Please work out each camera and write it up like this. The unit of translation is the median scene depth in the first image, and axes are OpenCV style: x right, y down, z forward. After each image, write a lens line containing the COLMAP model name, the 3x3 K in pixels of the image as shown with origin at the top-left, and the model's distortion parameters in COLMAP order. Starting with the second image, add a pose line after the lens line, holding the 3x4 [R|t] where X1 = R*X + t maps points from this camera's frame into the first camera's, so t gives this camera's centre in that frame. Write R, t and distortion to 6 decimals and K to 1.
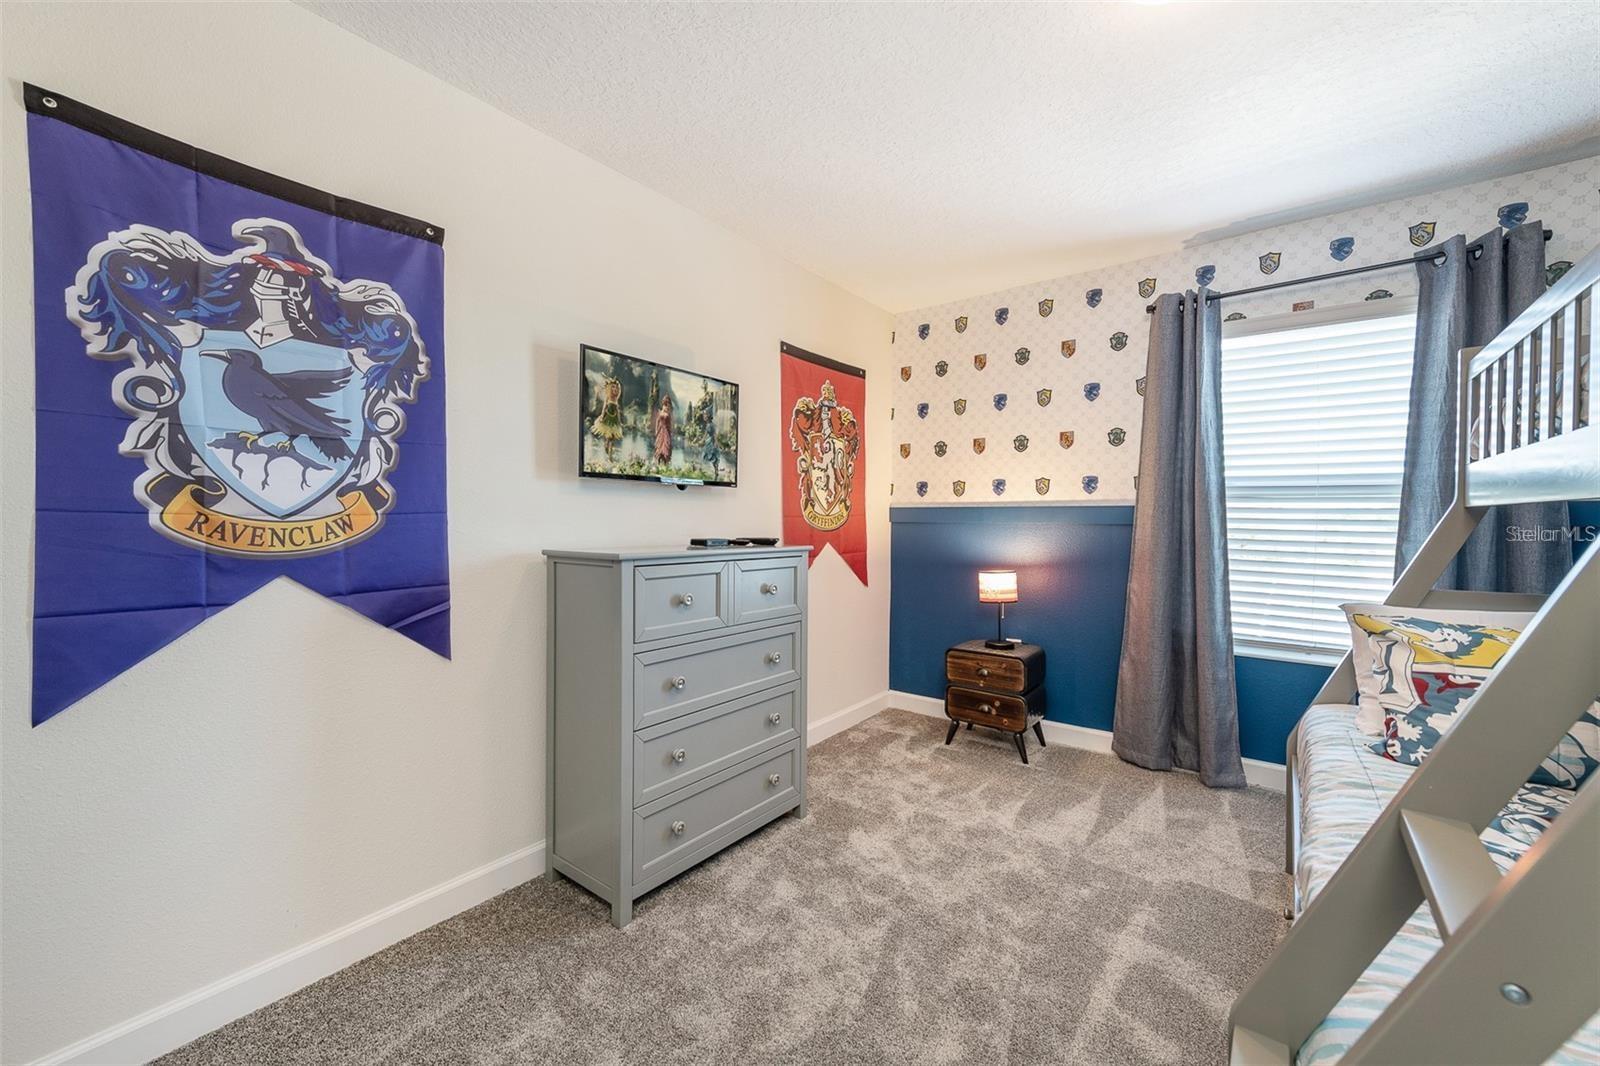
lens RADIAL K [[612.6, 0, 807.2], [0, 612.6, 534.1], [0, 0, 1]] dist [0.002944, -0.000518]
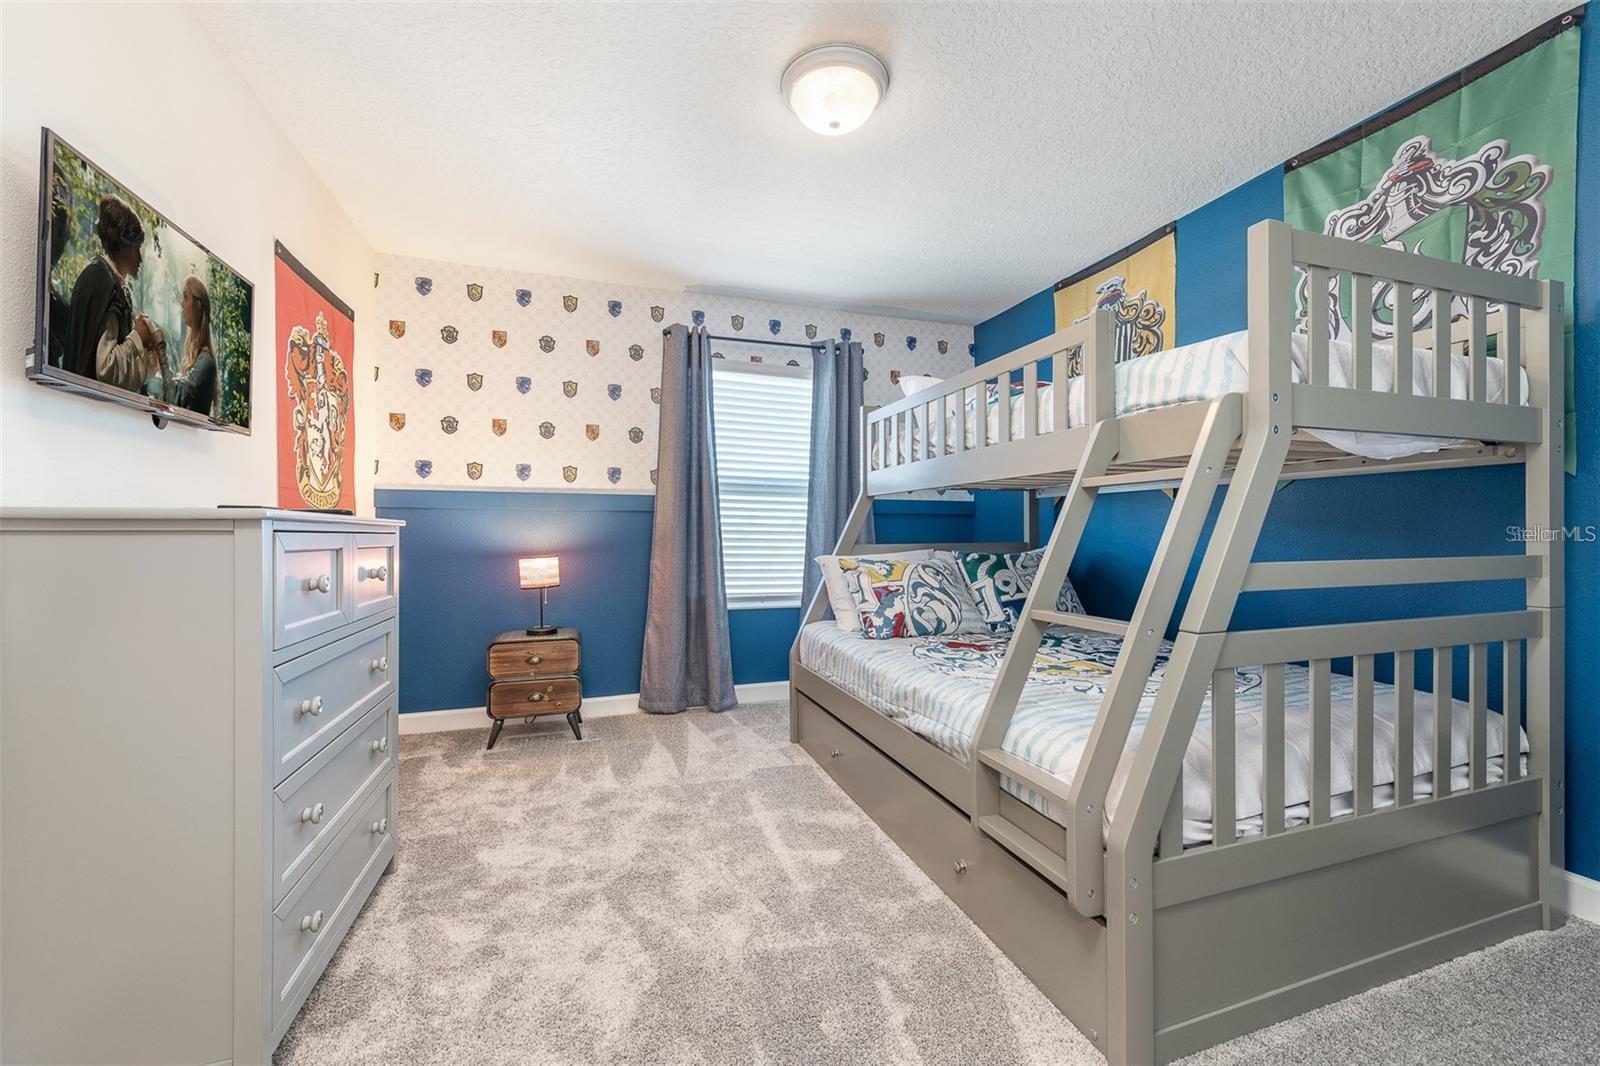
lens RADIAL K [[612.6, 0, 807.2], [0, 612.6, 534.1], [0, 0, 1]] dist [0.002944, -0.000518]
pose [[0.558031, -0.008337, 0.829778, -0.290333], [0.020458, 0.999784, -0.003712, 0.040662], [-0.829568, 0.019047, 0.558081, 0.102593]]
